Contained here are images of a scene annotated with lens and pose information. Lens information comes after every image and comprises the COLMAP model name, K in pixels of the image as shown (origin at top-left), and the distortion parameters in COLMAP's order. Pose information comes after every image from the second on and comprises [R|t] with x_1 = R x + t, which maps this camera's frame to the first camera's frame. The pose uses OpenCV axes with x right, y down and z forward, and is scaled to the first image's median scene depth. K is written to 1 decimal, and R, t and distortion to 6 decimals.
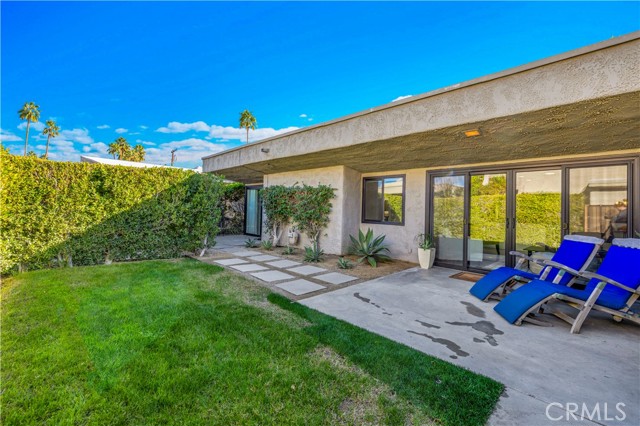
lens RADIAL K [[278.5, 0, 320.0], [0, 278.5, 213.0], [0, 0, 1]] dist [0.002857, 0.000173]
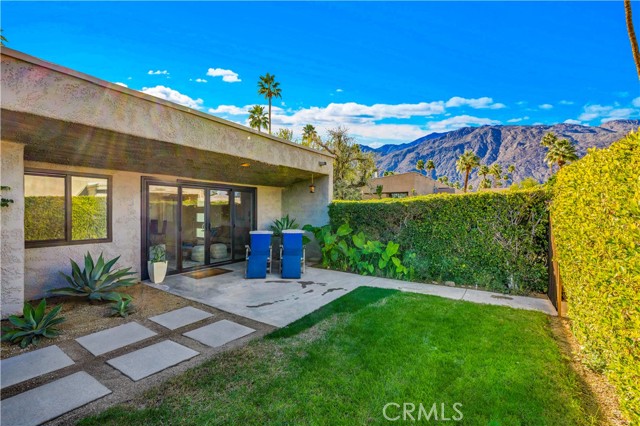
lens RADIAL K [[278.5, 0, 320.0], [0, 278.5, 213.0], [0, 0, 1]] dist [0.002857, 0.000173]
pose [[-0.211288, -0.027872, 0.977026, -0.995161], [0.005910, 0.999539, 0.029792, -0.094866], [-0.977406, 0.012069, -0.211026, 1.029142]]
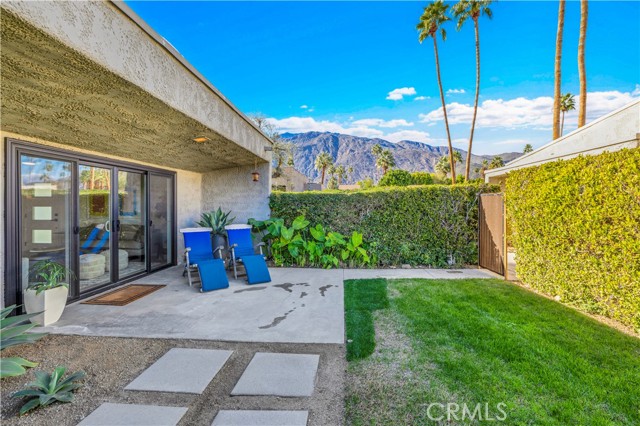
lens RADIAL K [[274.1, 0, 332.0], [0, 274.1, 204.1], [0, 0, 1]] dist [-0.000994, -0.000177]
pose [[-0.678132, -0.018216, 0.734715, -0.593148], [-0.002722, 0.999748, 0.022275, -0.077478], [-0.734935, 0.013105, -0.678010, 1.475169]]
